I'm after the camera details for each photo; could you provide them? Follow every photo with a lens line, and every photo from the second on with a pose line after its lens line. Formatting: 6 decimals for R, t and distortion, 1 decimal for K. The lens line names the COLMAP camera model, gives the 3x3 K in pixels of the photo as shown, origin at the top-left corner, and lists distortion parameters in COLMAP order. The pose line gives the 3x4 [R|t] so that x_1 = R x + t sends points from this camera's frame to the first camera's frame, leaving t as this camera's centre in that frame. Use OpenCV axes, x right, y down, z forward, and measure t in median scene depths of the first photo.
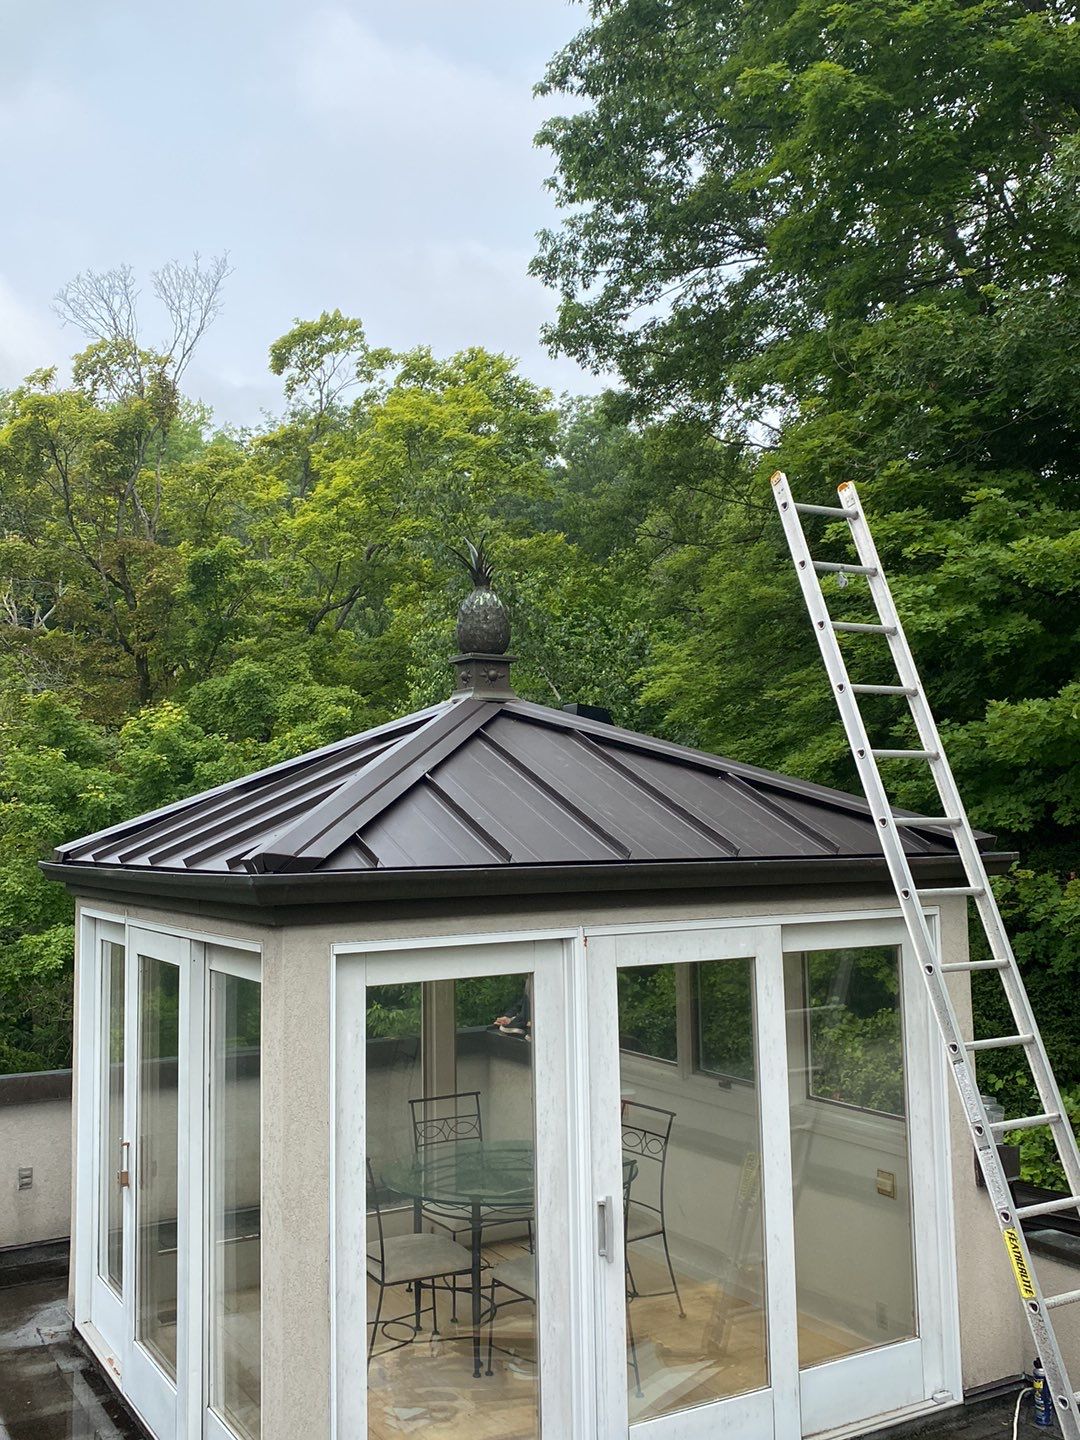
lens RADIAL K [[1334.0, 0, 535.0], [0, 1334.0, 710.1], [0, 0, 1]] dist [-0.004195, 0.000000]
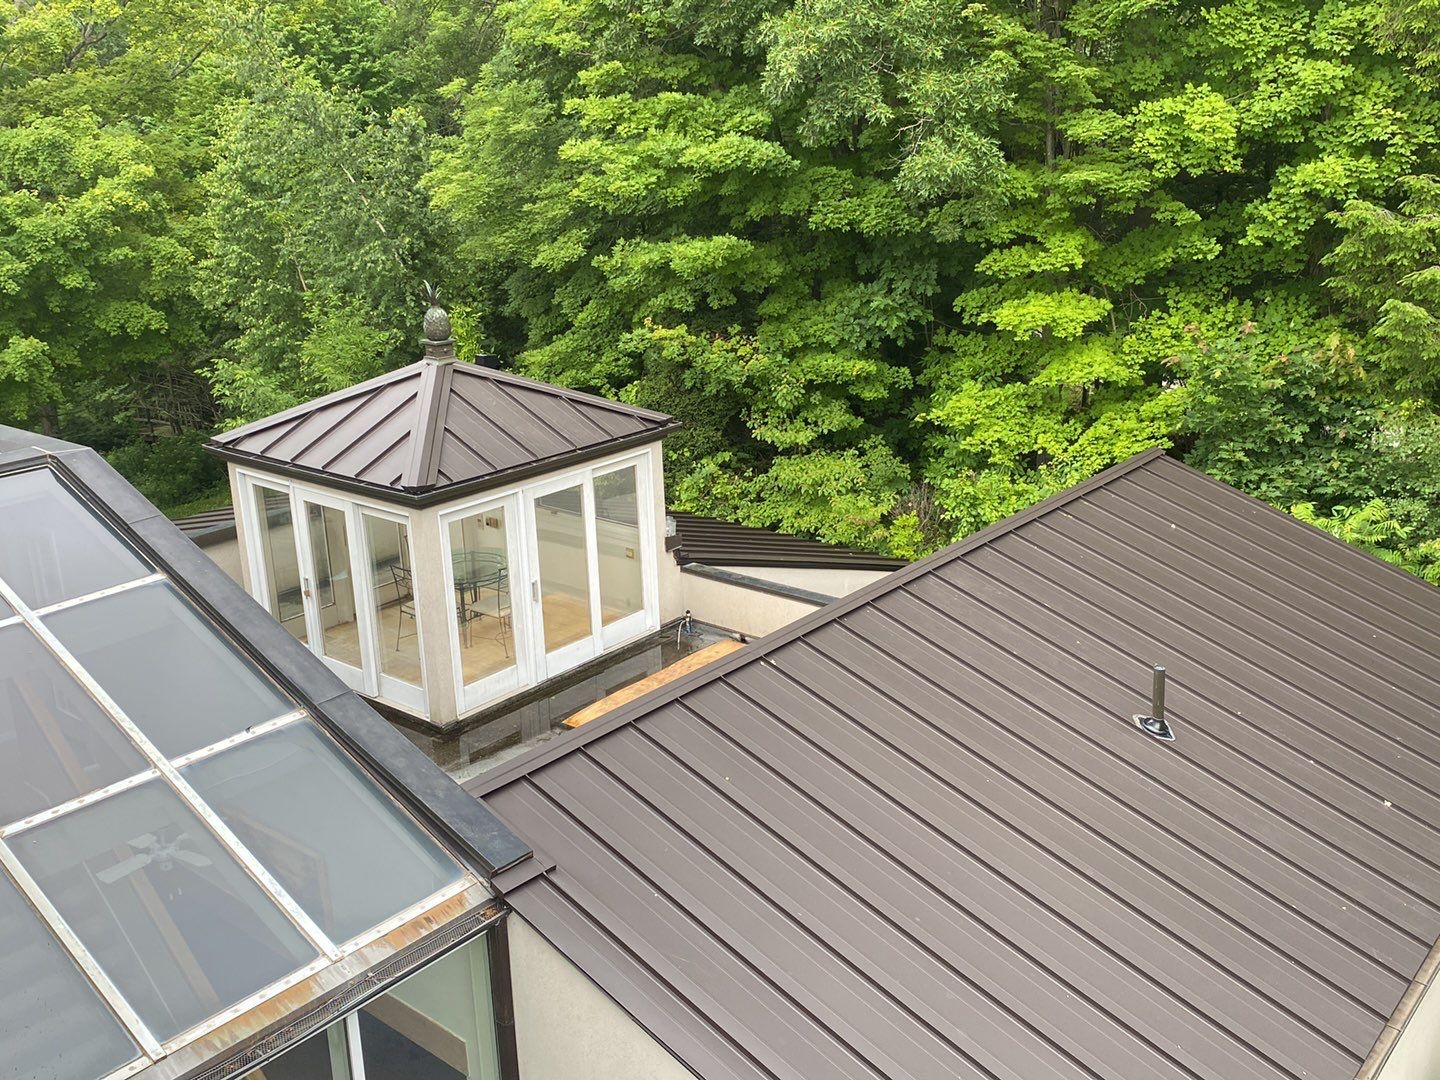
lens RADIAL K [[1334.0, 0, 721.9], [0, 1334.0, 539.5], [0, 0, 1]] dist [-0.004195, 0.000000]
pose [[0.934584, -0.124450, 0.333265, -0.405417], [-0.015590, 0.921585, 0.387863, -0.641764], [-0.355402, -0.367686, 0.859358, -1.193478]]
